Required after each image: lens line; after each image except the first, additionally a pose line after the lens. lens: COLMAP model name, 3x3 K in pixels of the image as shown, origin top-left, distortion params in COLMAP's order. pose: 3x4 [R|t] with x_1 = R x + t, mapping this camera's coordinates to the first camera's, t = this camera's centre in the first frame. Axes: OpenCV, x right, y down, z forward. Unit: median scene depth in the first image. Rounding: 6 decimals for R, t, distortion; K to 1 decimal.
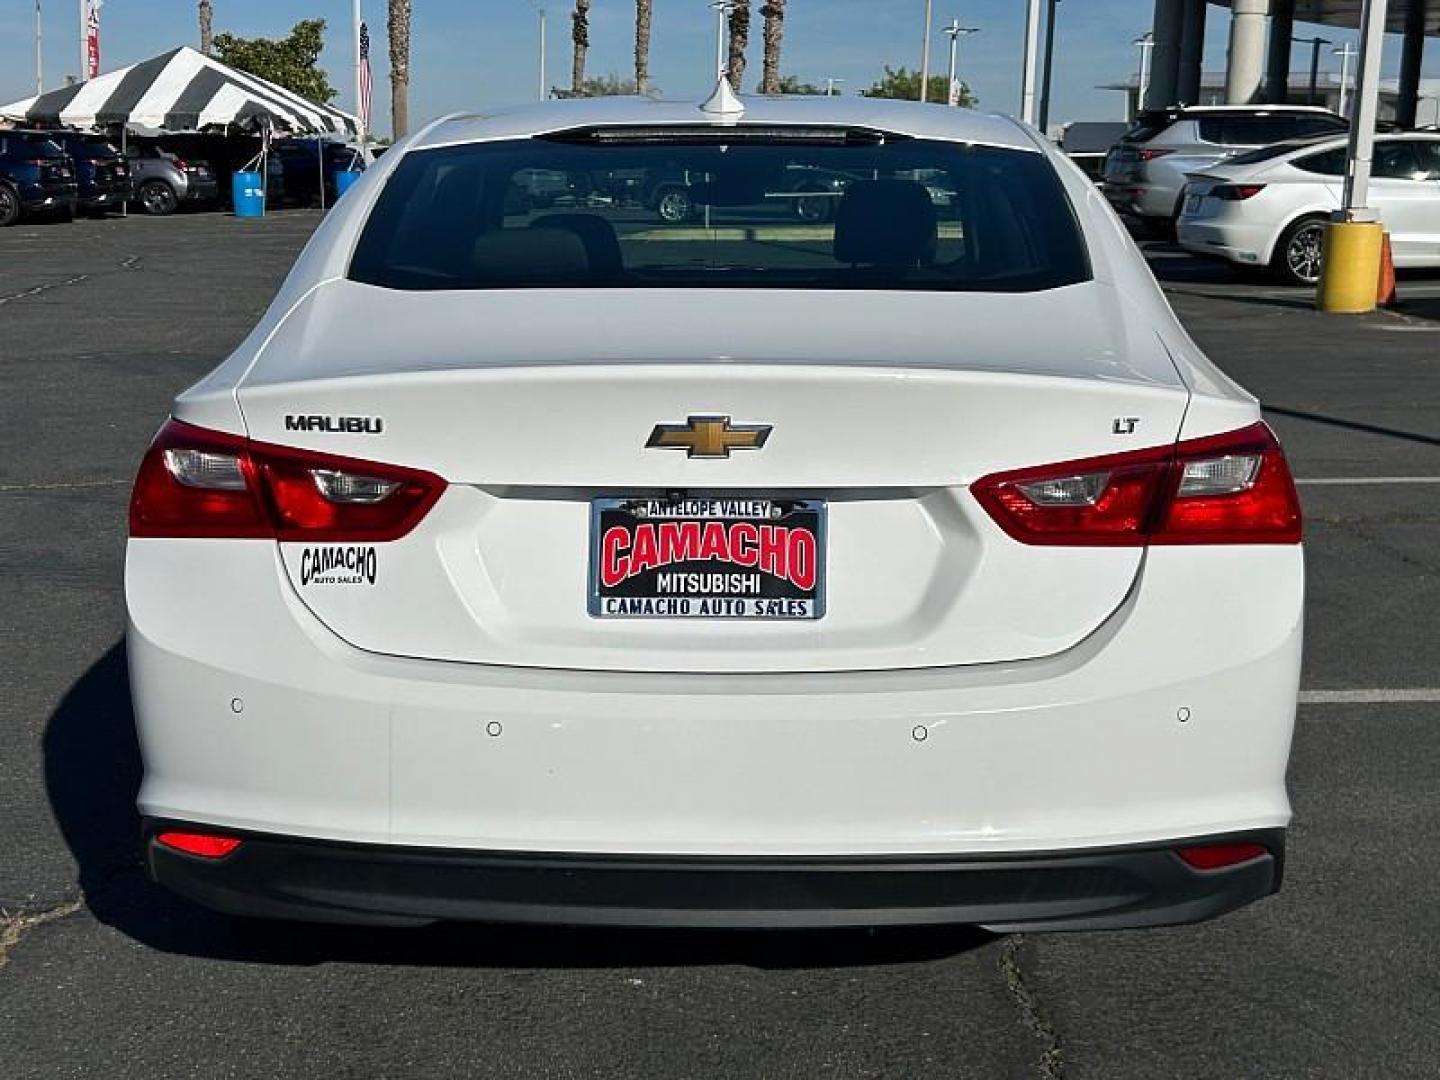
lens RADIAL K [[1922.3, 0, 716.9], [0, 1922.3, 544.8], [0, 0, 1]] dist [0.058204, 0.000000]
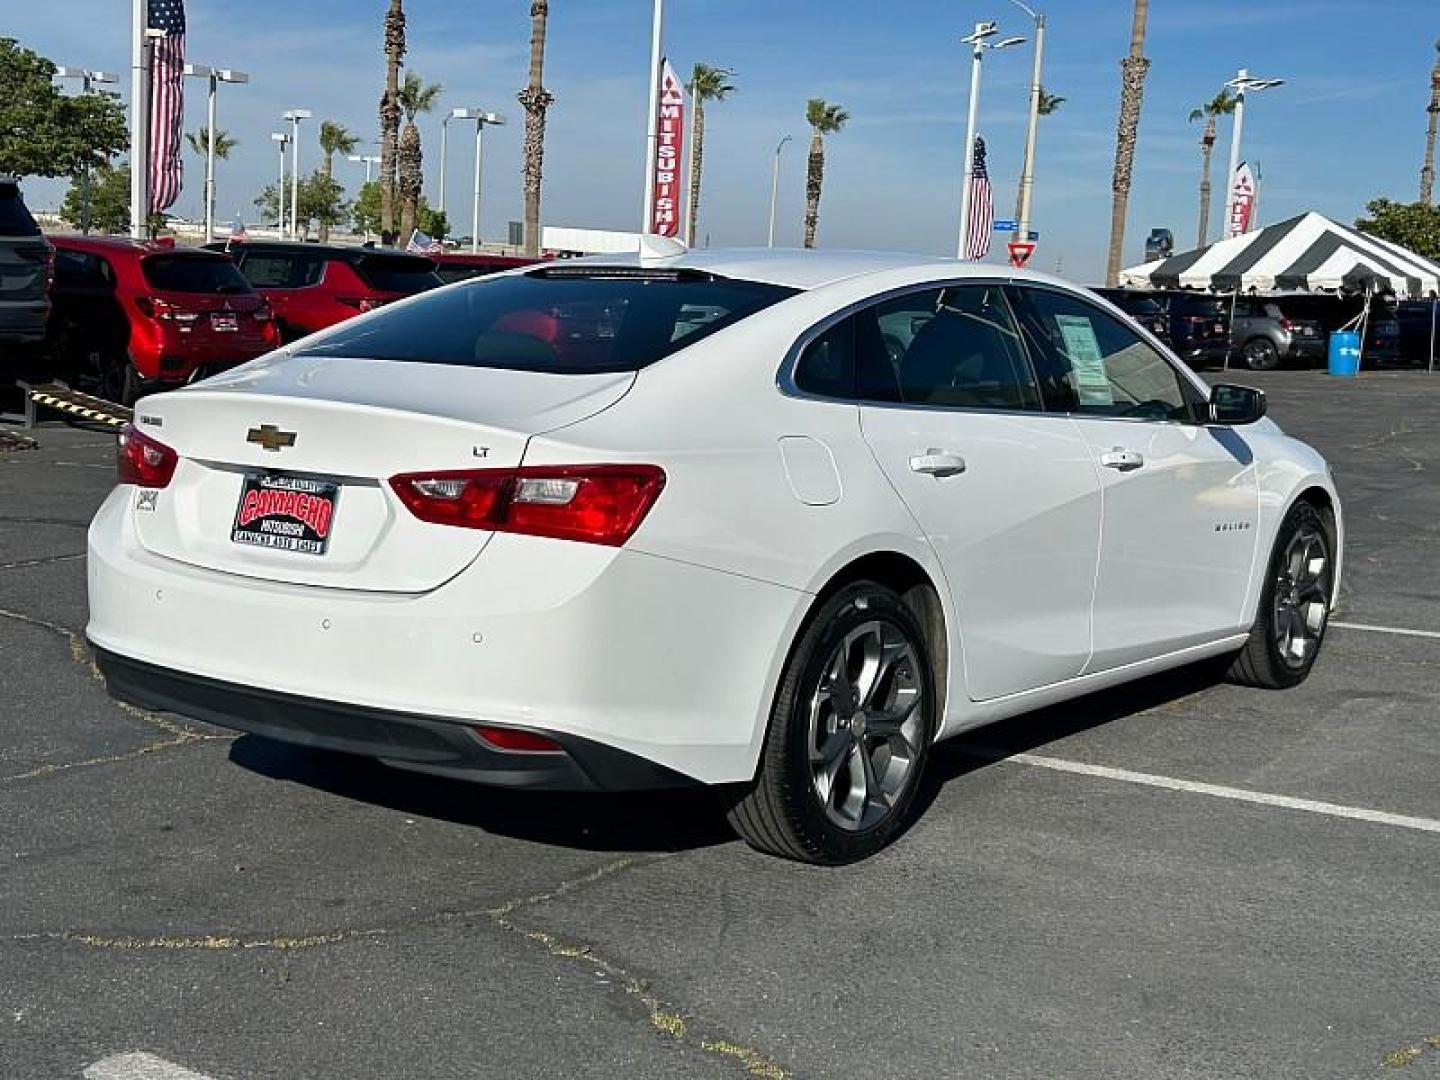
lens RADIAL K [[1922.3, 0, 720.3], [0, 1922.3, 546.5], [0, 0, 1]] dist [0.058204, 0.000000]
pose [[0.817993, 0.095871, -0.567183, 1.246859], [-0.141232, 0.989305, -0.036463, 0.043043], [0.557621, 0.109930, 0.822784, -0.159289]]
